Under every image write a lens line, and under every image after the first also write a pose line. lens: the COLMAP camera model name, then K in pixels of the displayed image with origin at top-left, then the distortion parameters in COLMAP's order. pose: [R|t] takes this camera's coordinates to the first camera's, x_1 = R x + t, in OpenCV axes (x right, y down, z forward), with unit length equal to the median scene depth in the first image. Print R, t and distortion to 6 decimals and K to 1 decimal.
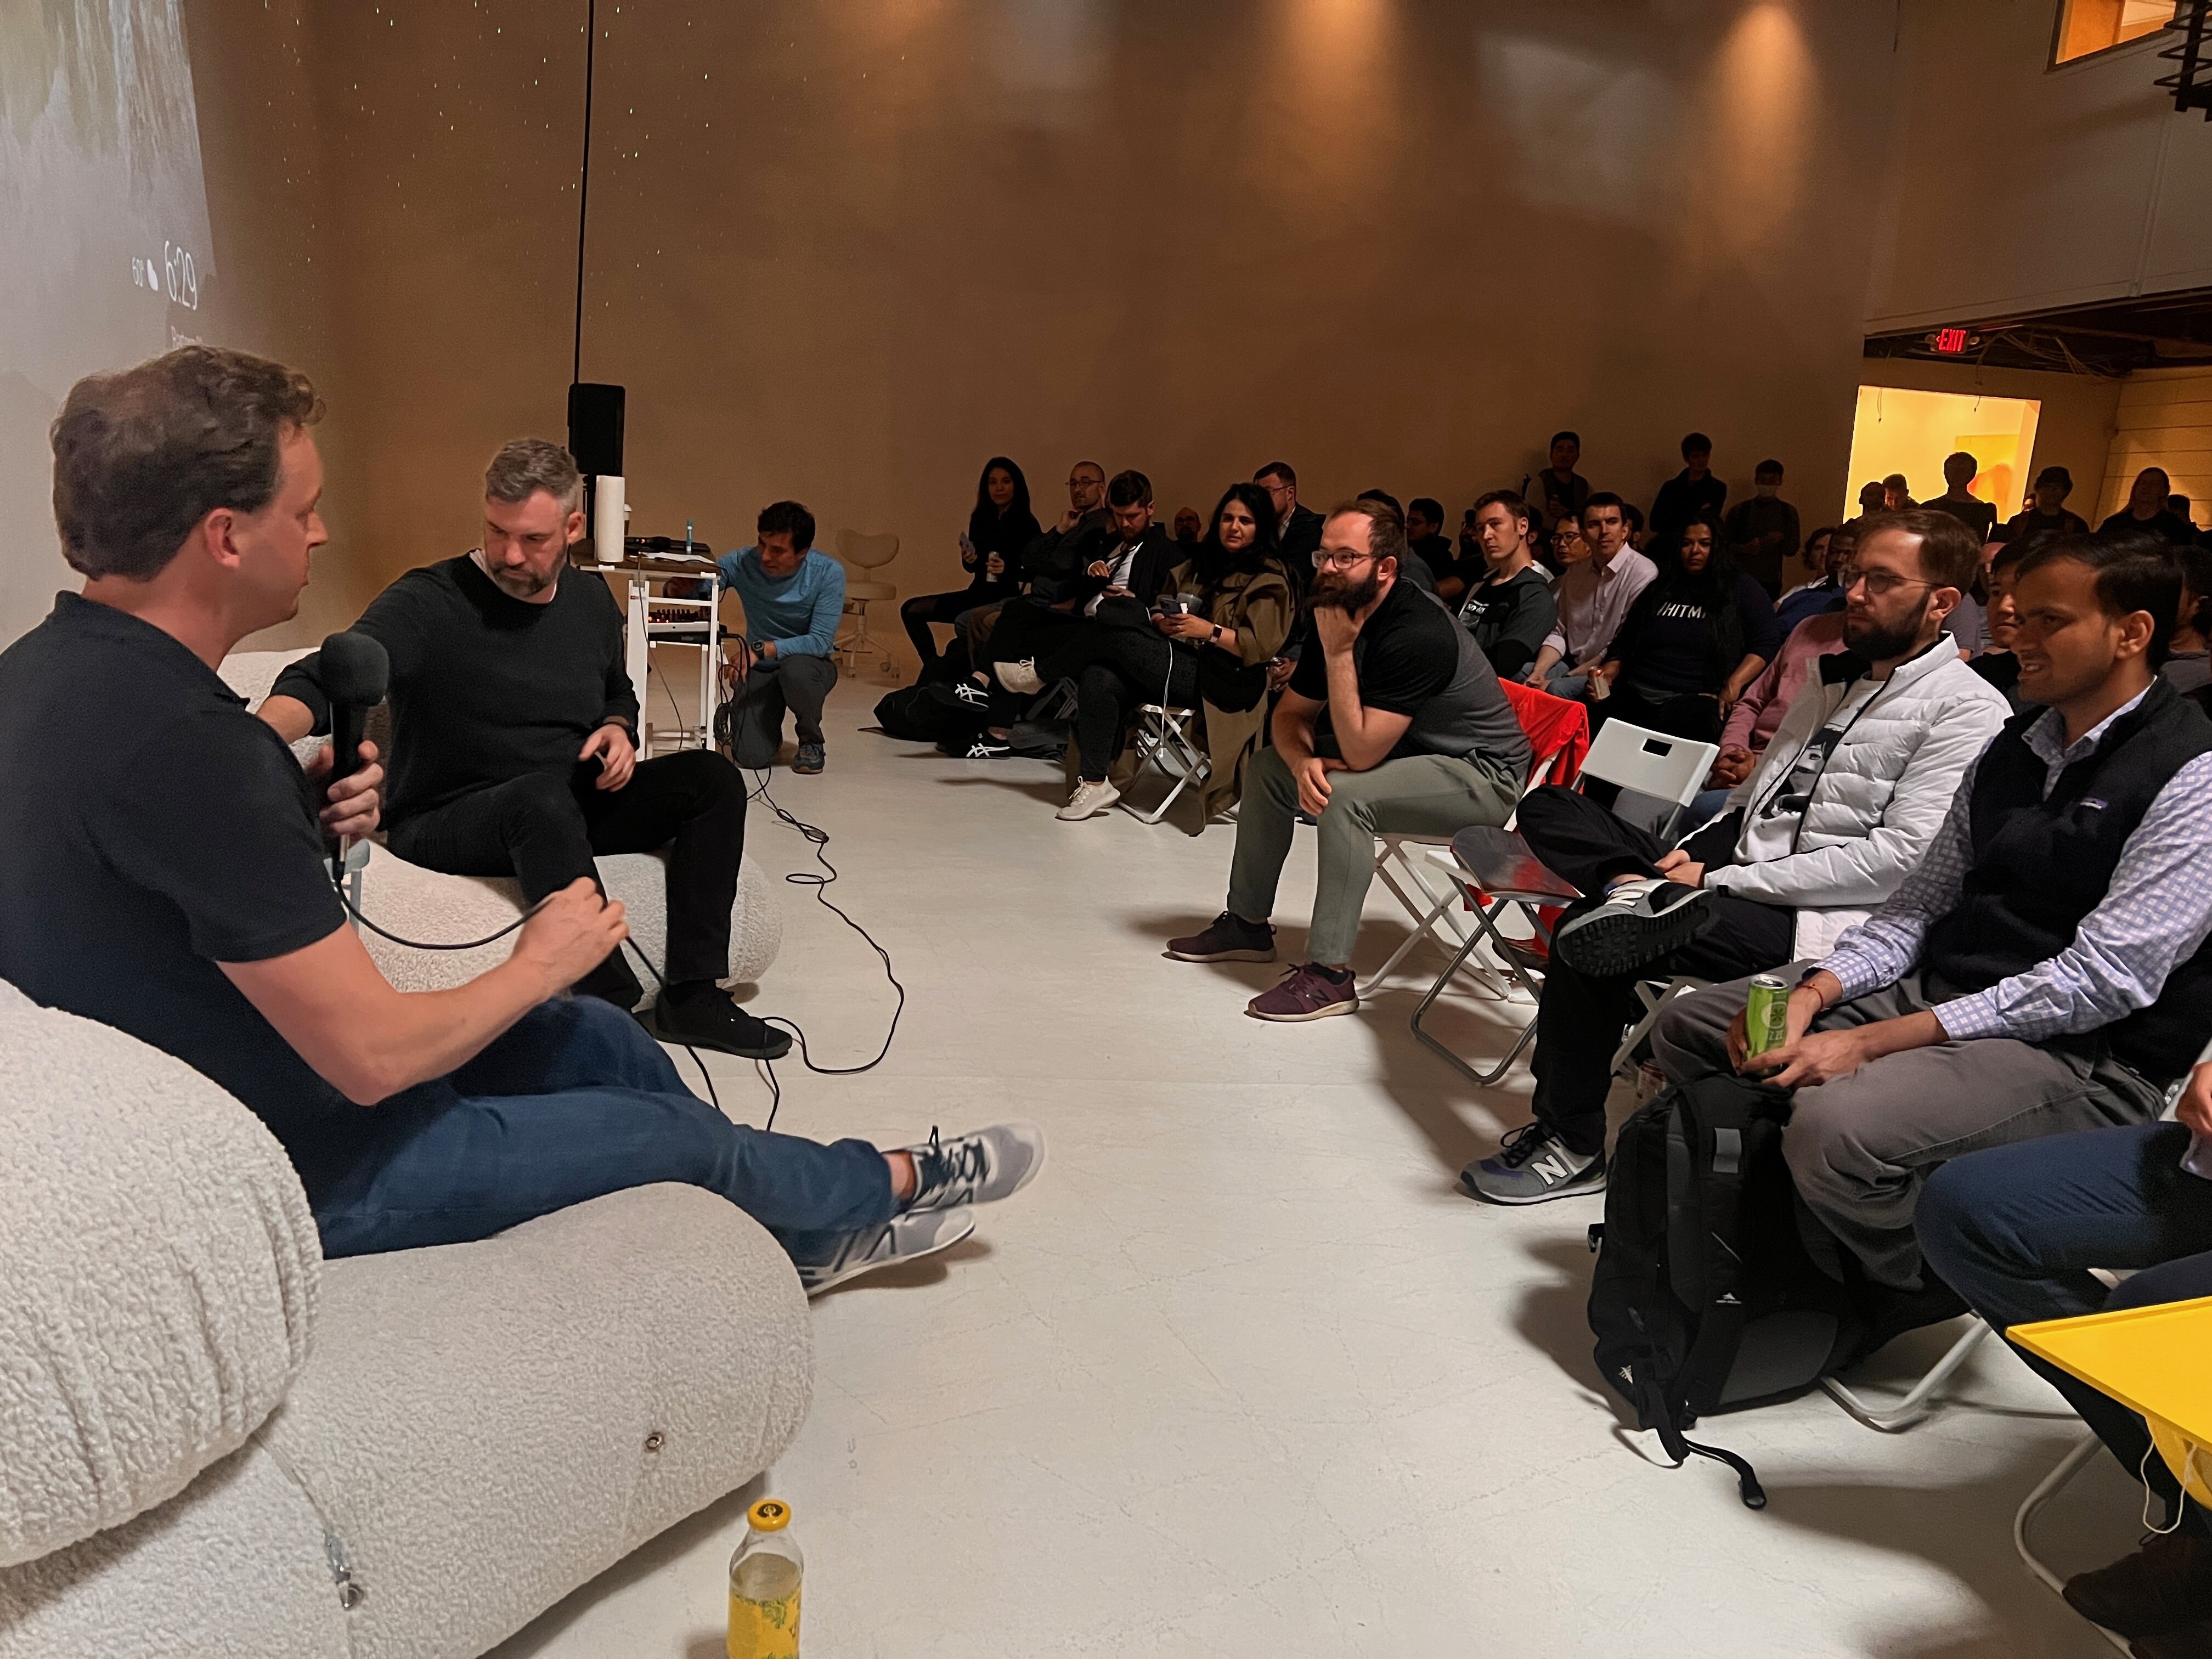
lens RADIAL K [[1667.9, 0, 1096.4], [0, 1667.9, 834.9], [0, 0, 1]] dist [0.033903, -0.102147]
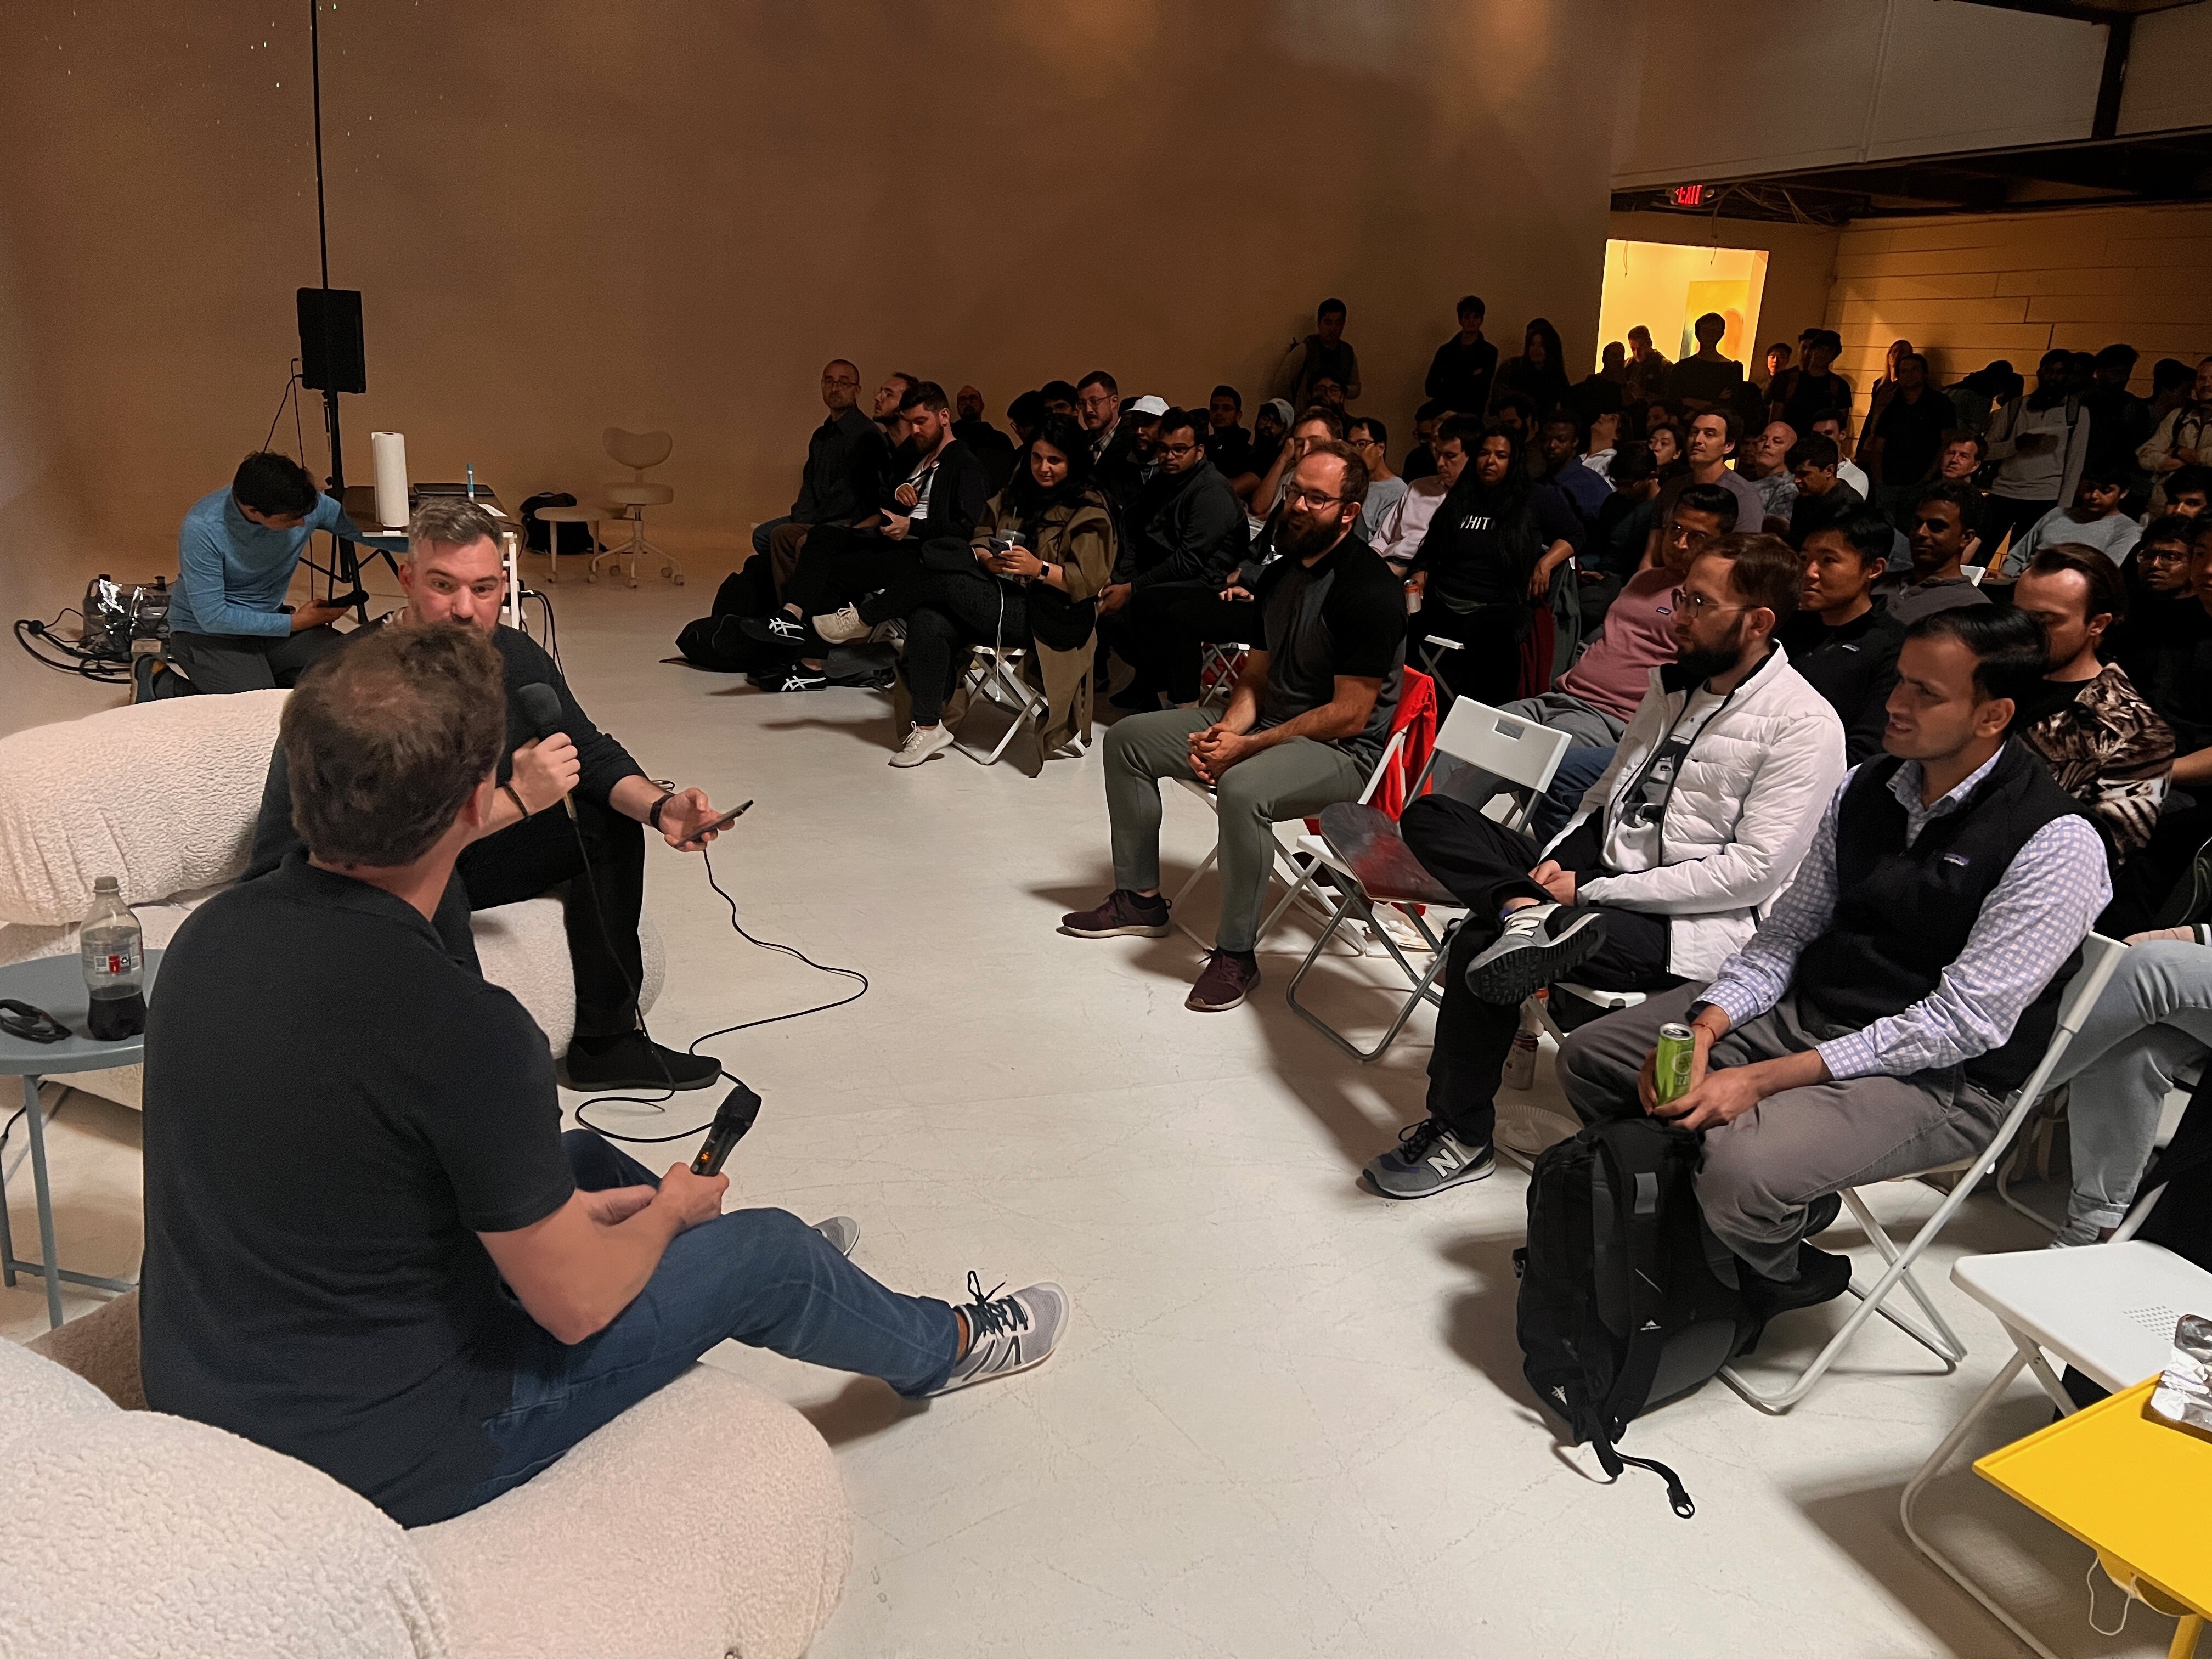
lens RADIAL K [[1657.1, 0, 1106.0], [0, 1657.1, 829.5], [0, 0, 1]] dist [0.082130, -0.247770]
pose [[0.984241, -0.066629, 0.163801, -0.123438], [0.045035, 0.990203, 0.132177, -0.190230], [-0.171003, -0.122717, 0.977598, 0.017521]]
